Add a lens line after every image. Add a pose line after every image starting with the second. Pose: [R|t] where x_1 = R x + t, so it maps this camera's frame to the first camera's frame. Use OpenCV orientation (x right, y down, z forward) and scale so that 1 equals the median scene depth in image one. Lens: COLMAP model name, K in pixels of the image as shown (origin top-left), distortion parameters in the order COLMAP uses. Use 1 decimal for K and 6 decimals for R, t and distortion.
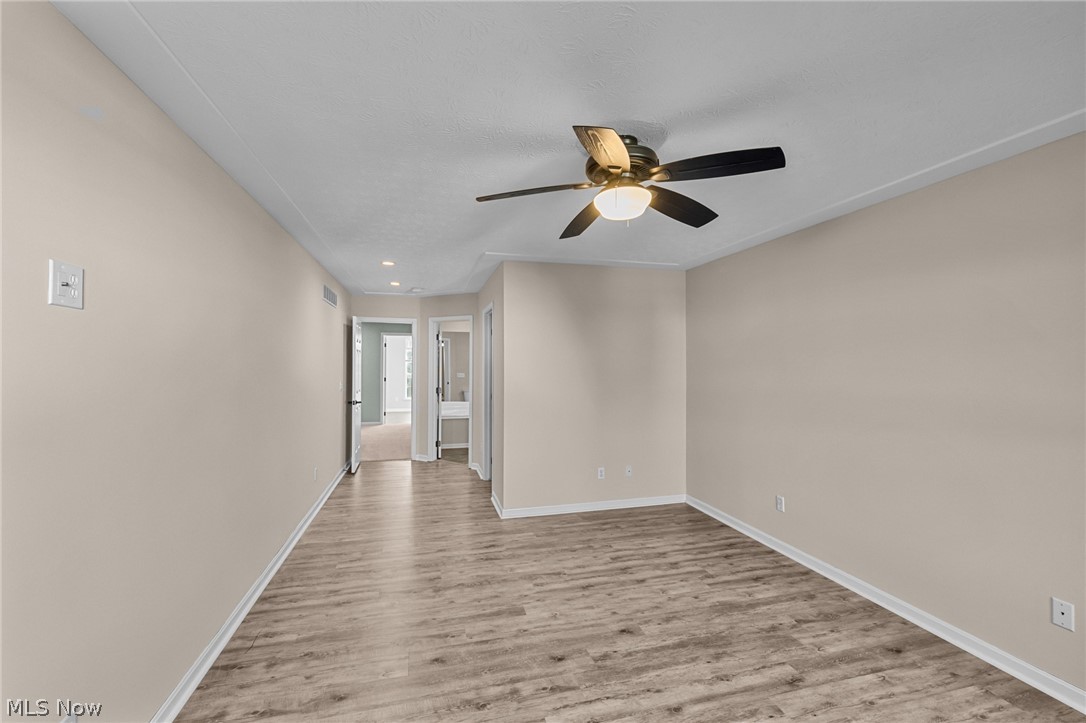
lens RADIAL K [[463.4, 0, 542.5], [0, 463.4, 361.9], [0, 0, 1]] dist [0.000367, -0.000086]
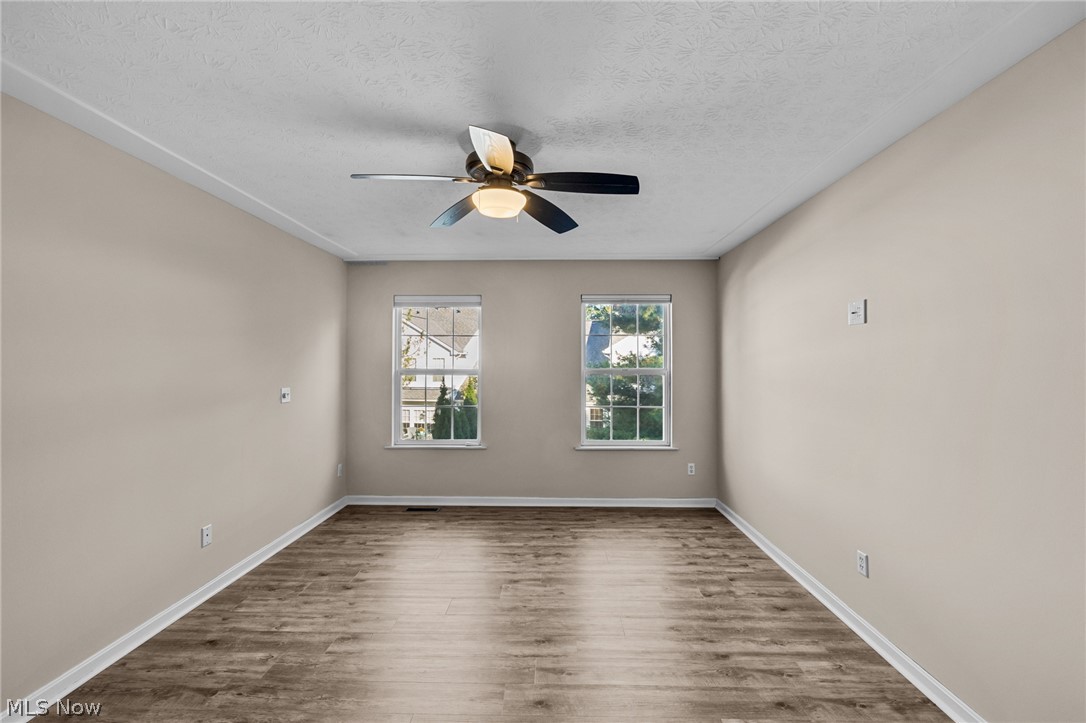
lens RADIAL K [[463.4, 0, 544.0], [0, 463.4, 360.3], [0, 0, 1]] dist [0.000367, -0.000086]
pose [[-0.960845, -0.001018, 0.277083, -0.207346], [-0.002535, 0.999984, -0.005117, 0.022565], [-0.277073, -0.005619, -0.960832, 1.857862]]
